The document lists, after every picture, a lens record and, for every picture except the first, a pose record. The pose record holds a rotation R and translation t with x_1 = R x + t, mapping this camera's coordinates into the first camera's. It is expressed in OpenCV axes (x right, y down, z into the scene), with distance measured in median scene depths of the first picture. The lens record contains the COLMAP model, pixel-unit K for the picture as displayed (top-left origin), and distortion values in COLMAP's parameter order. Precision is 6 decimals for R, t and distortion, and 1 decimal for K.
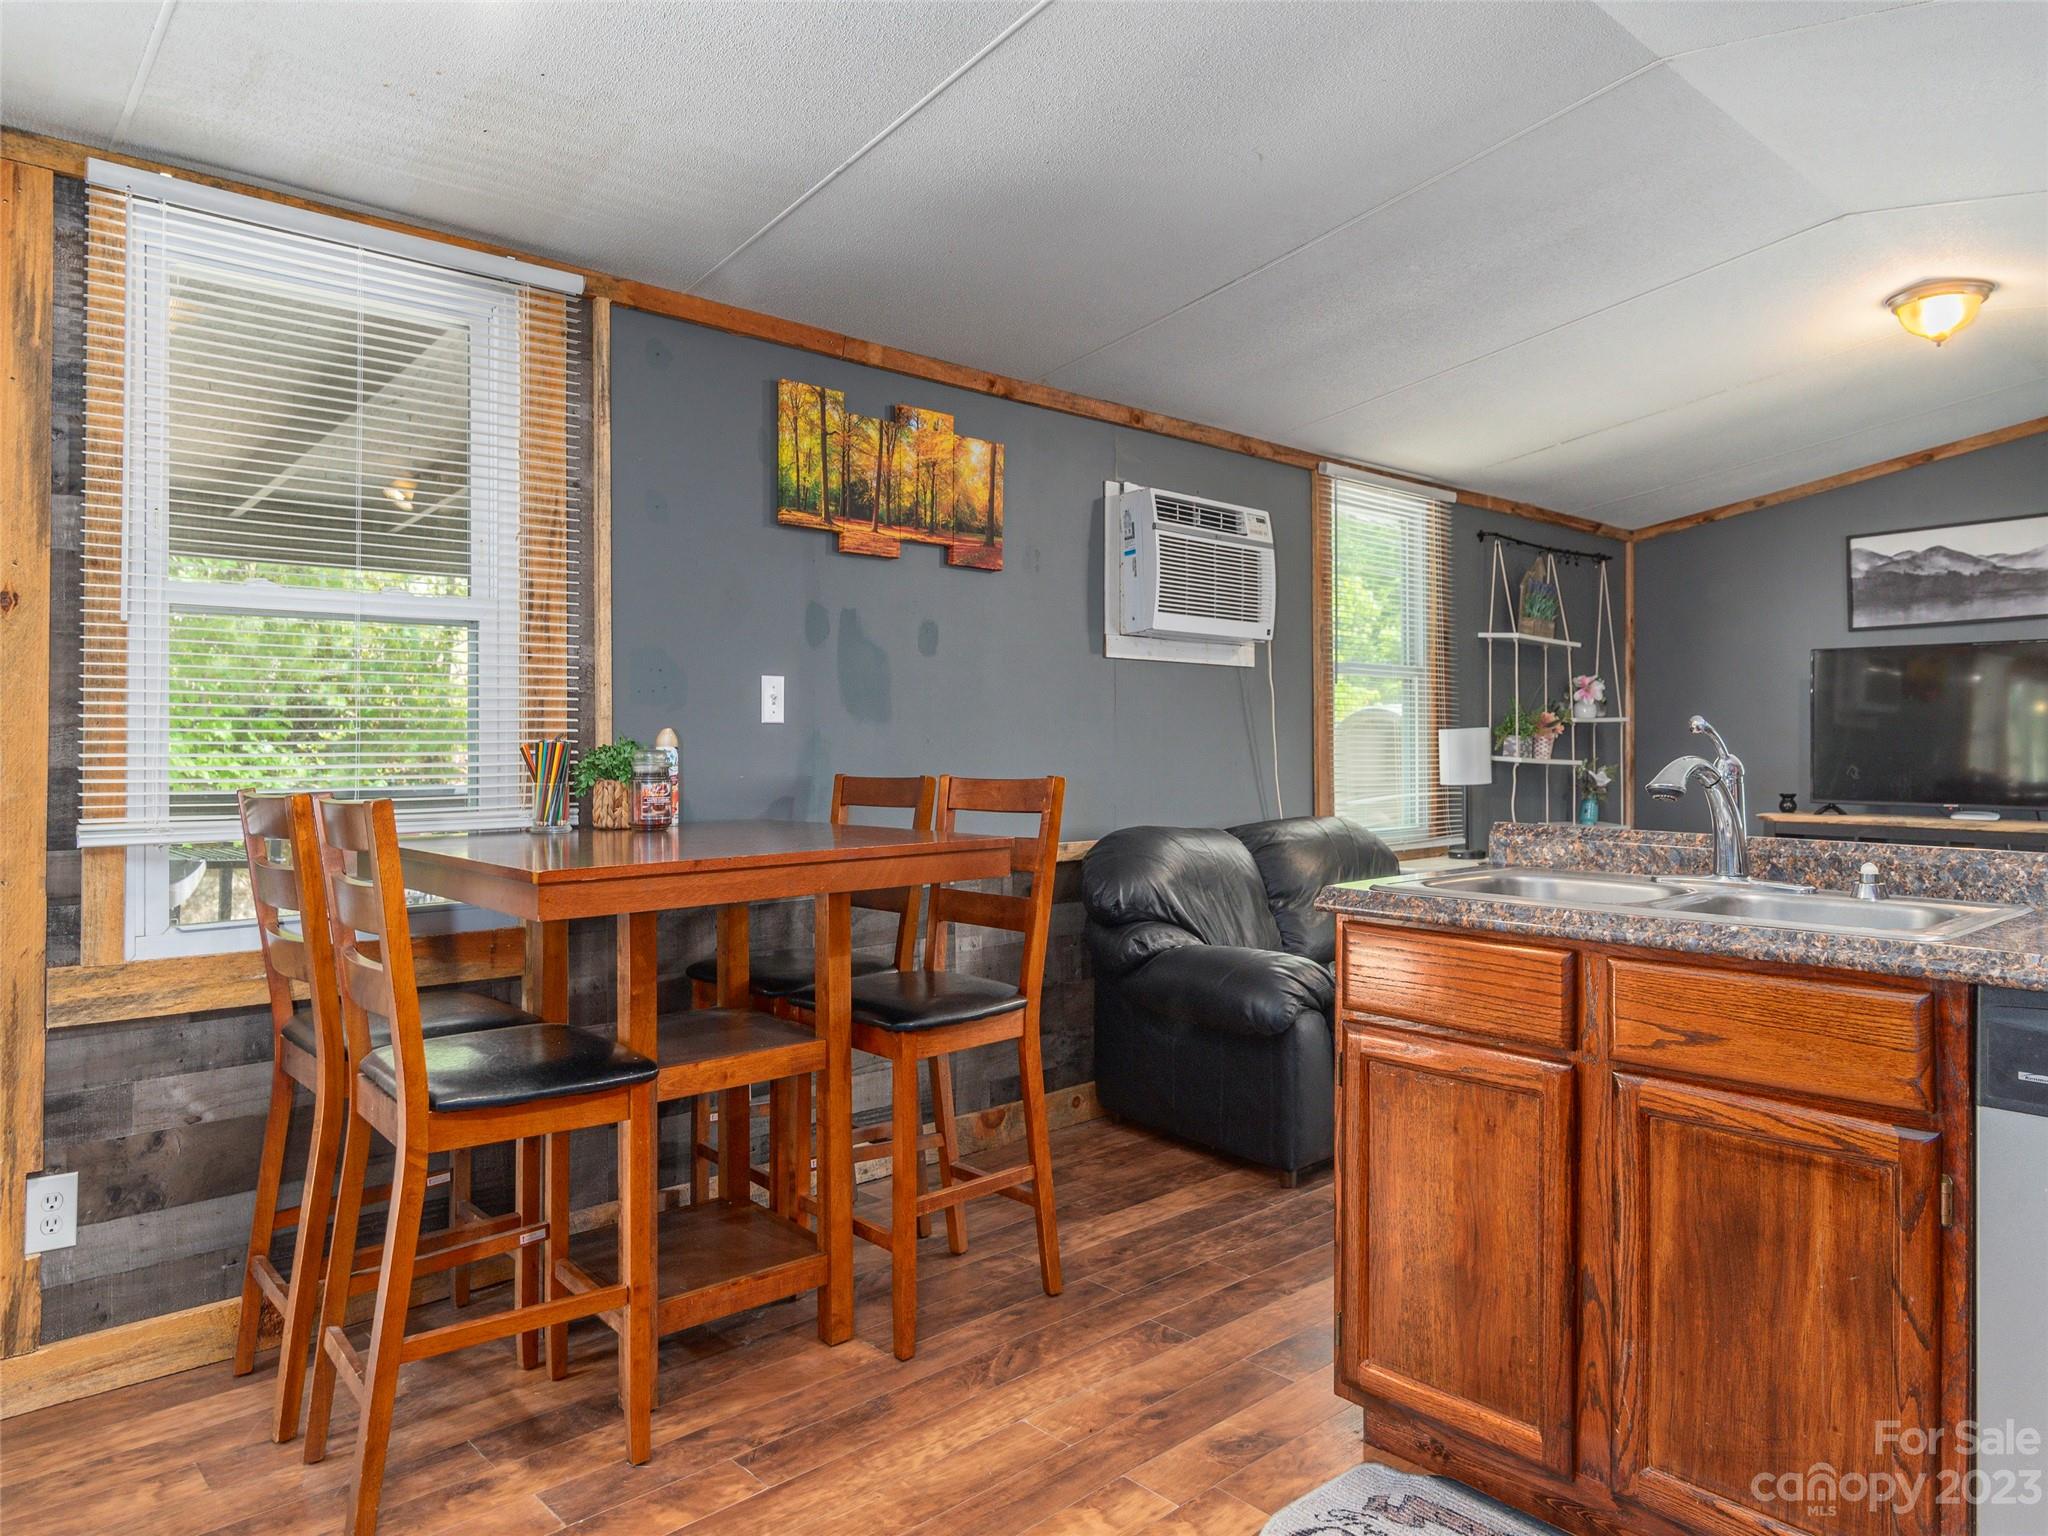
lens RADIAL K [[1360.3, 0, 1024.1], [0, 1360.3, 758.6], [0, 0, 1]] dist [0.004453, 0.001925]
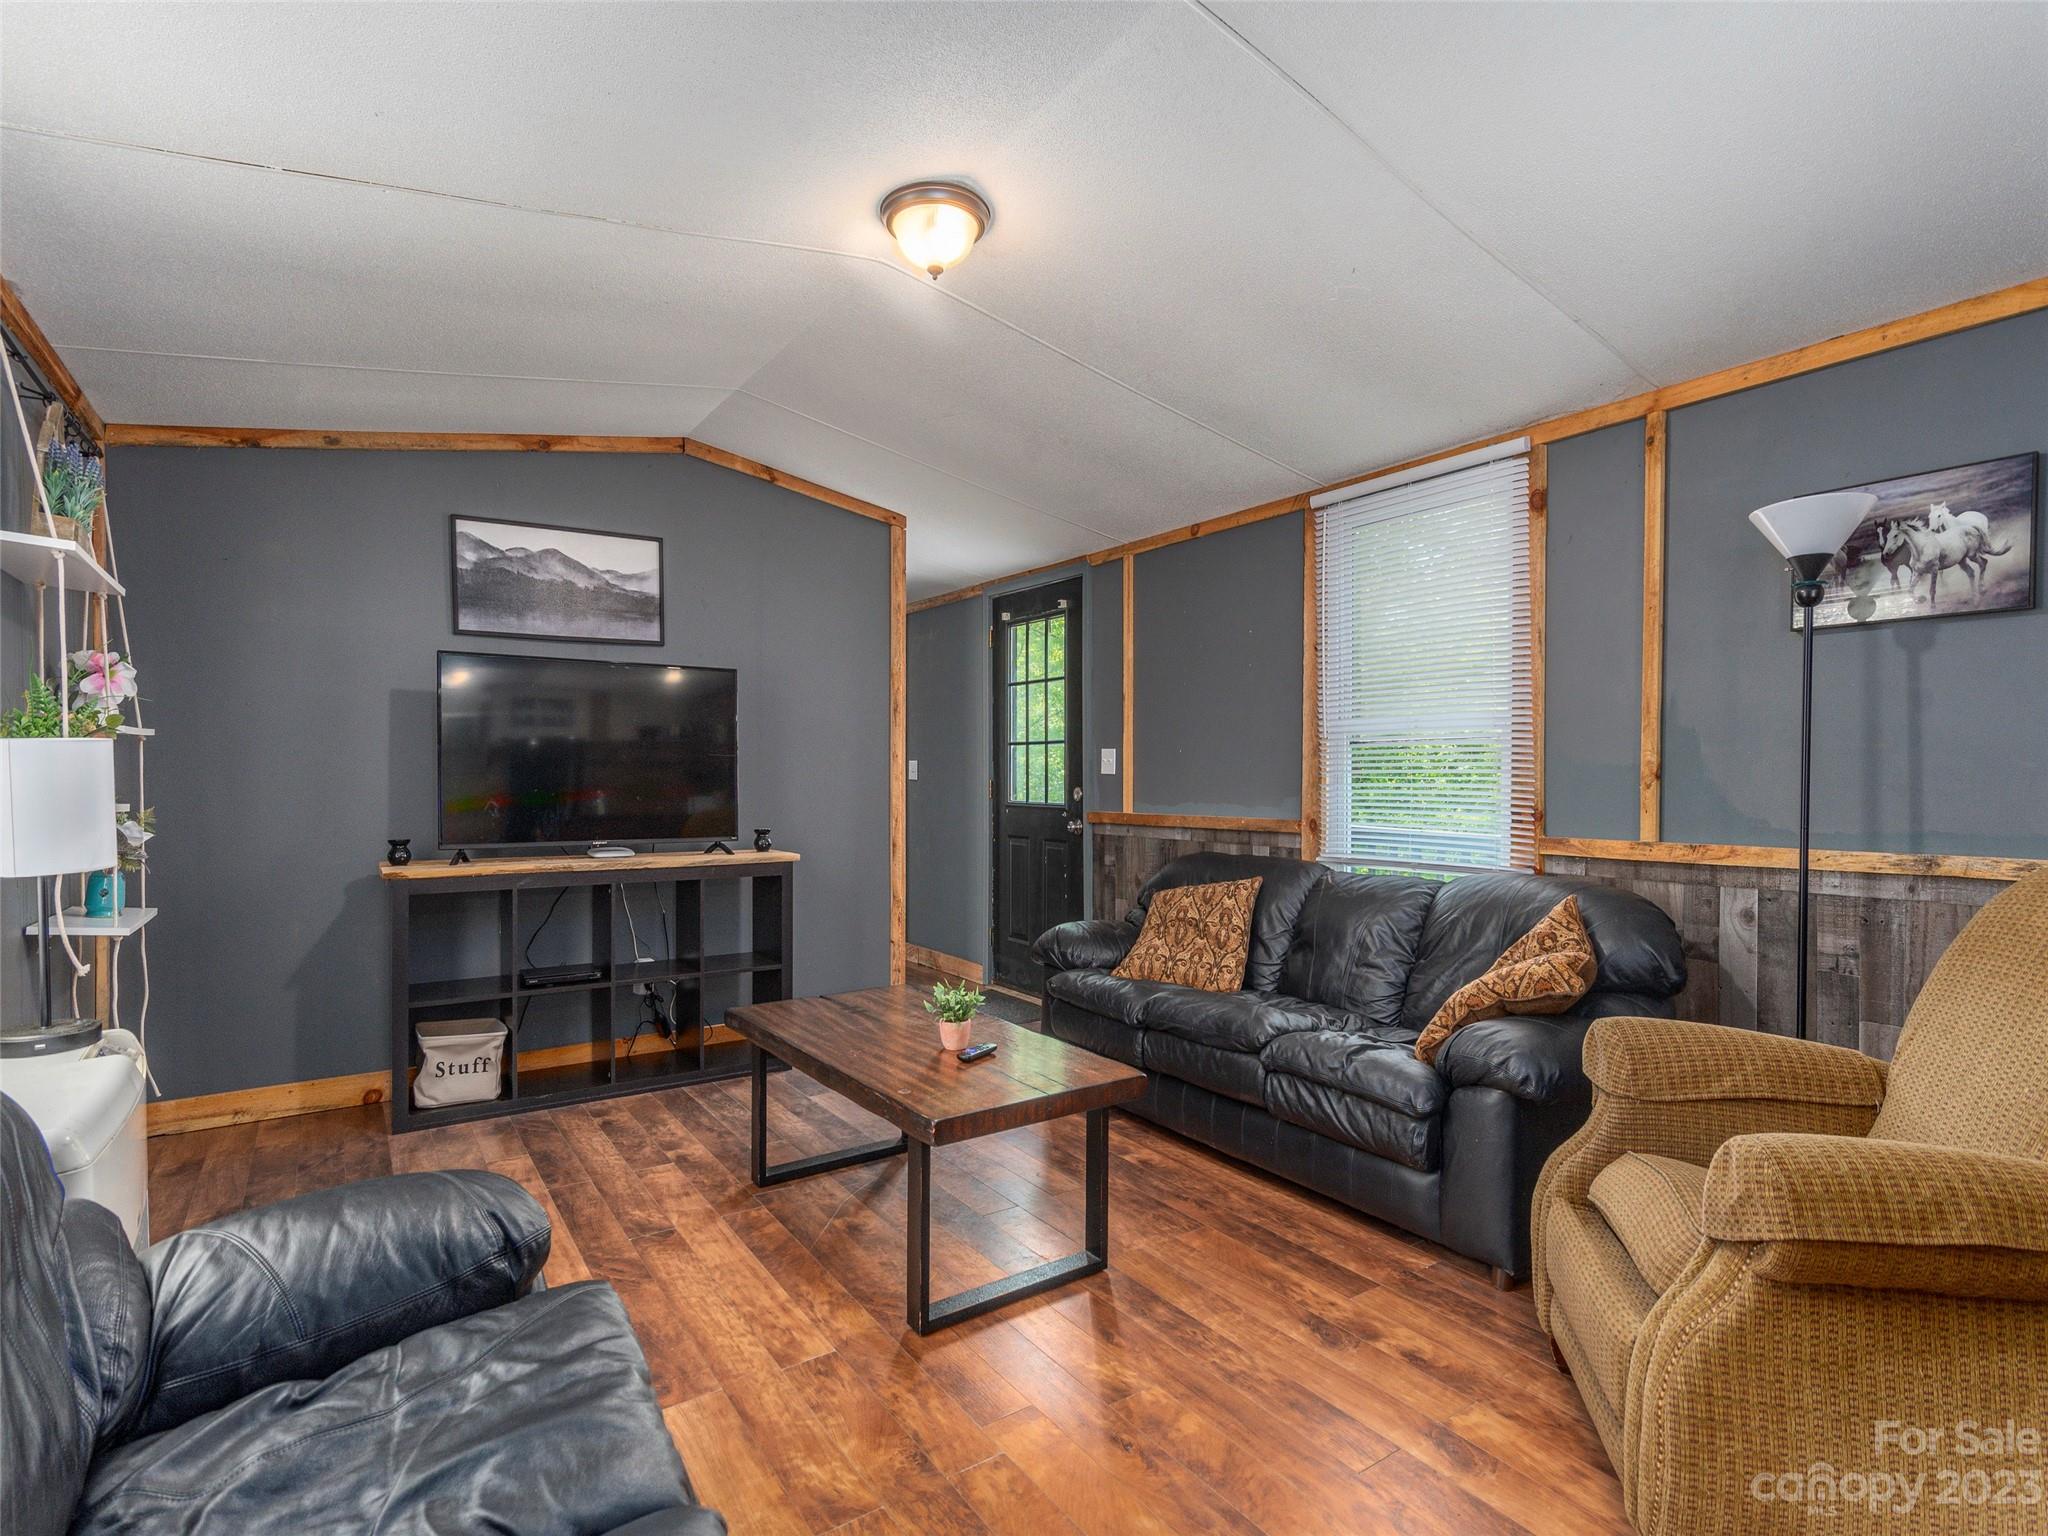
lens RADIAL K [[1021.3, 0, 1014.1], [0, 1021.3, 785.8], [0, 0, 1]] dist [0.003219, -0.000017]
pose [[0.153534, -0.012114, 0.988069, 0.062201], [0.007796, 0.999909, 0.011048, -0.007970], [-0.988113, 0.006007, 0.153614, 0.621626]]
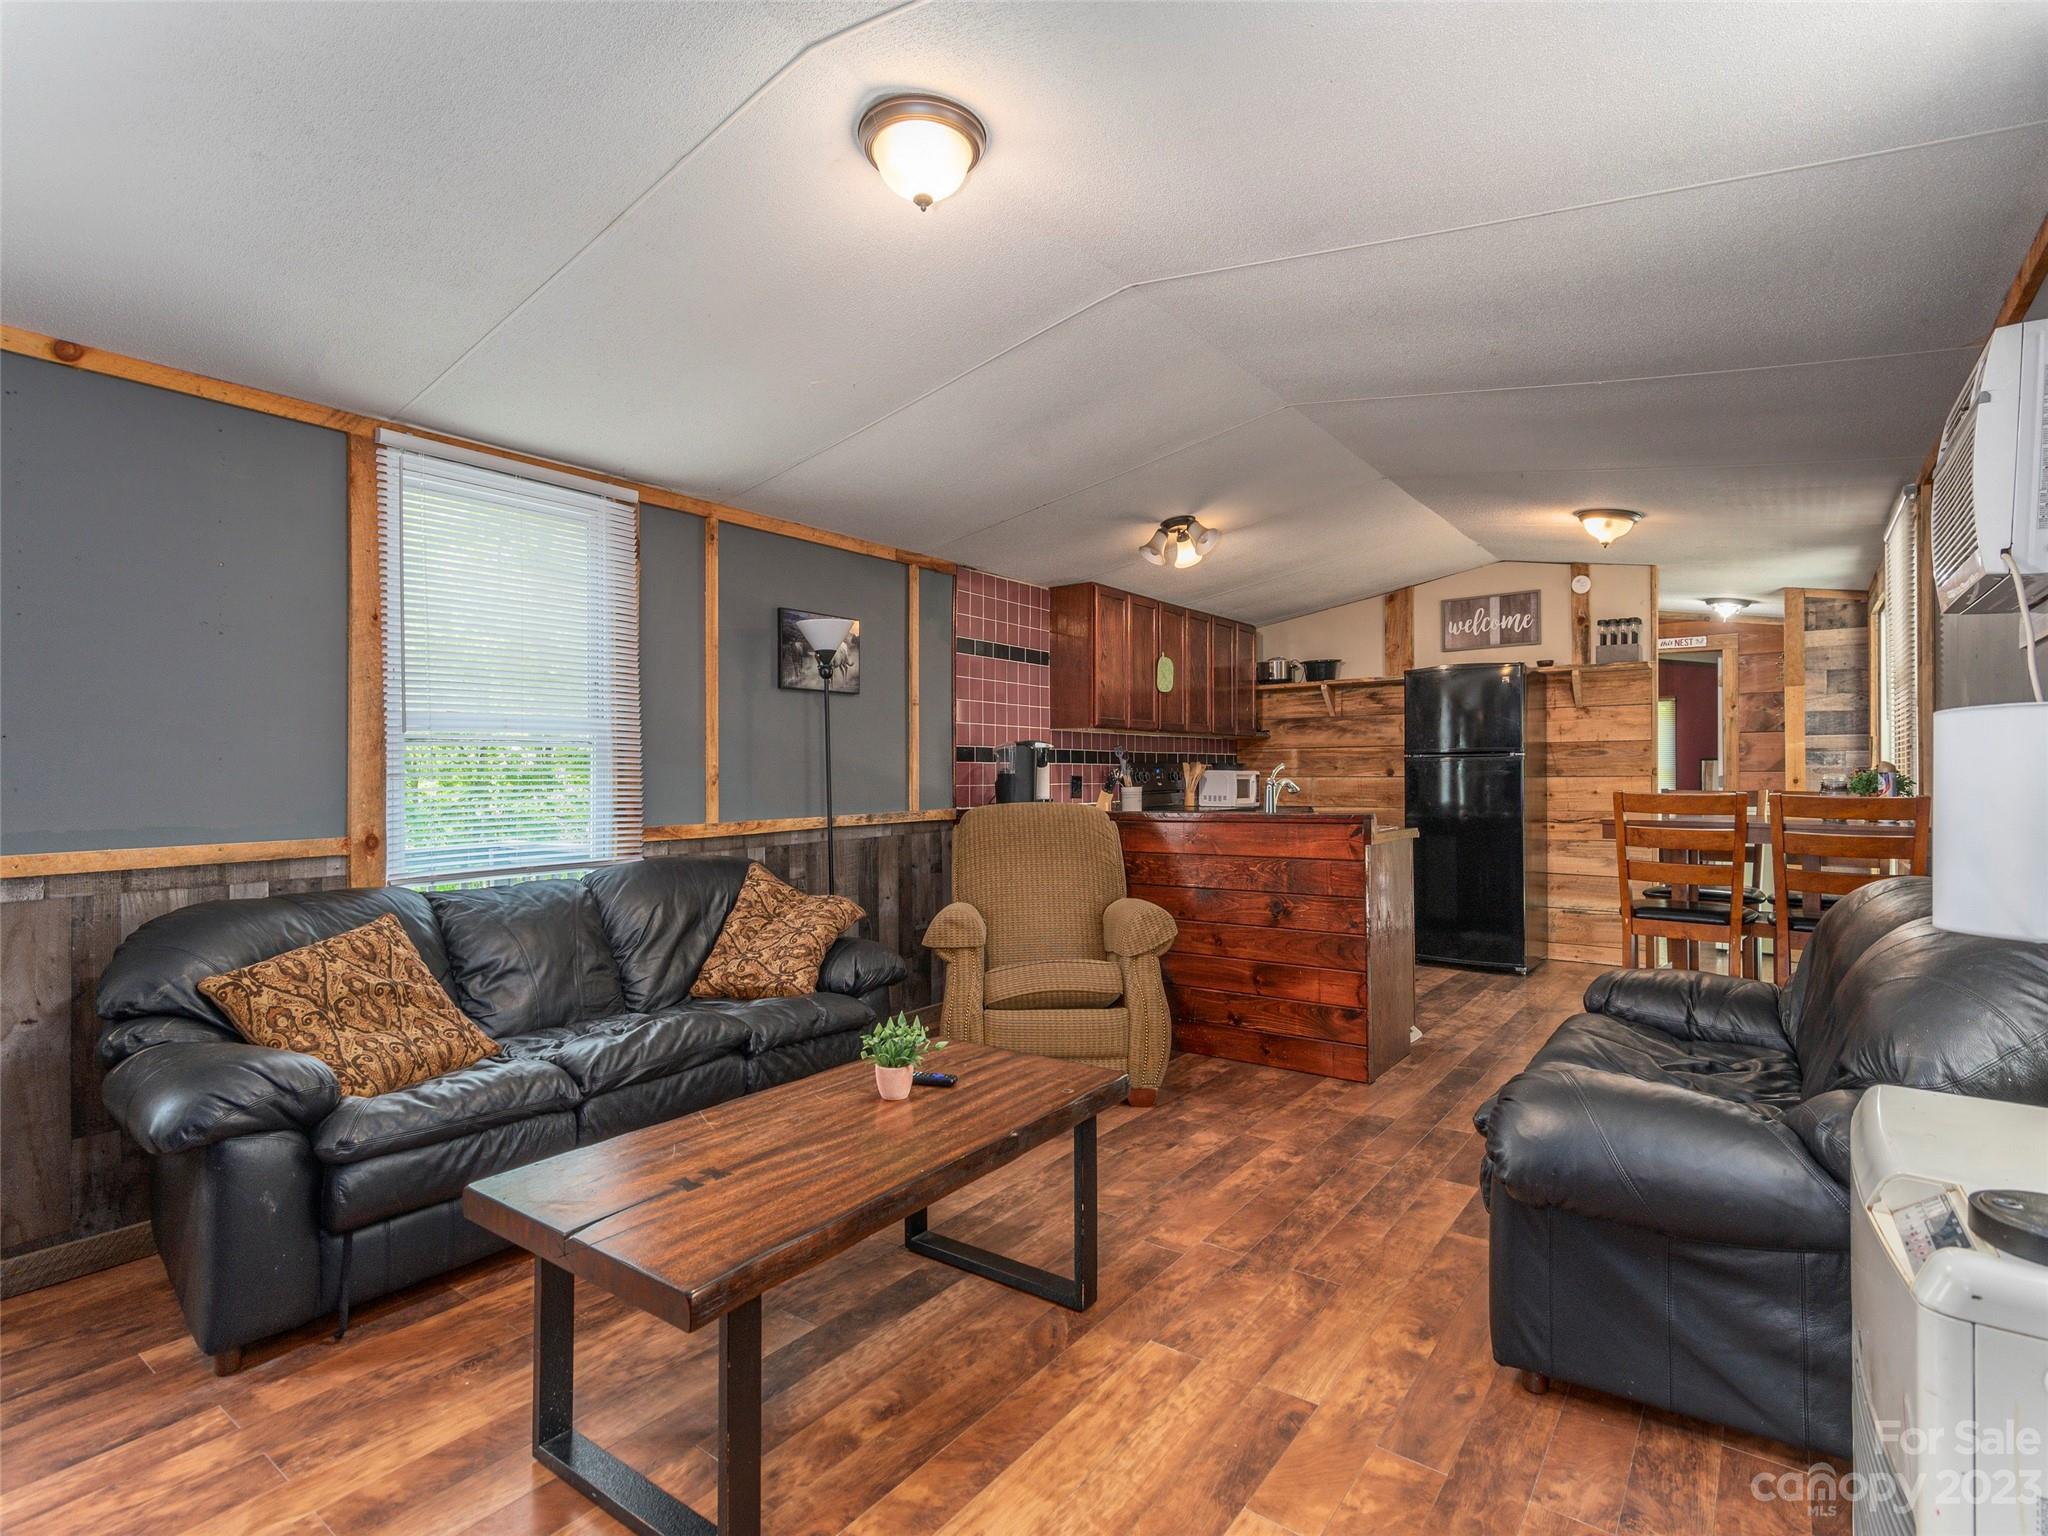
lens RADIAL K [[988.1, 0, 979.0], [0, 988.1, 760.5], [0, 0, 1]] dist [0.024241, 0.000149]
pose [[-0.989706, -0.004912, -0.143033, 0.539018], [-0.005506, 0.999978, 0.003753, -0.019445], [0.143011, 0.004502, -0.989711, 1.109643]]
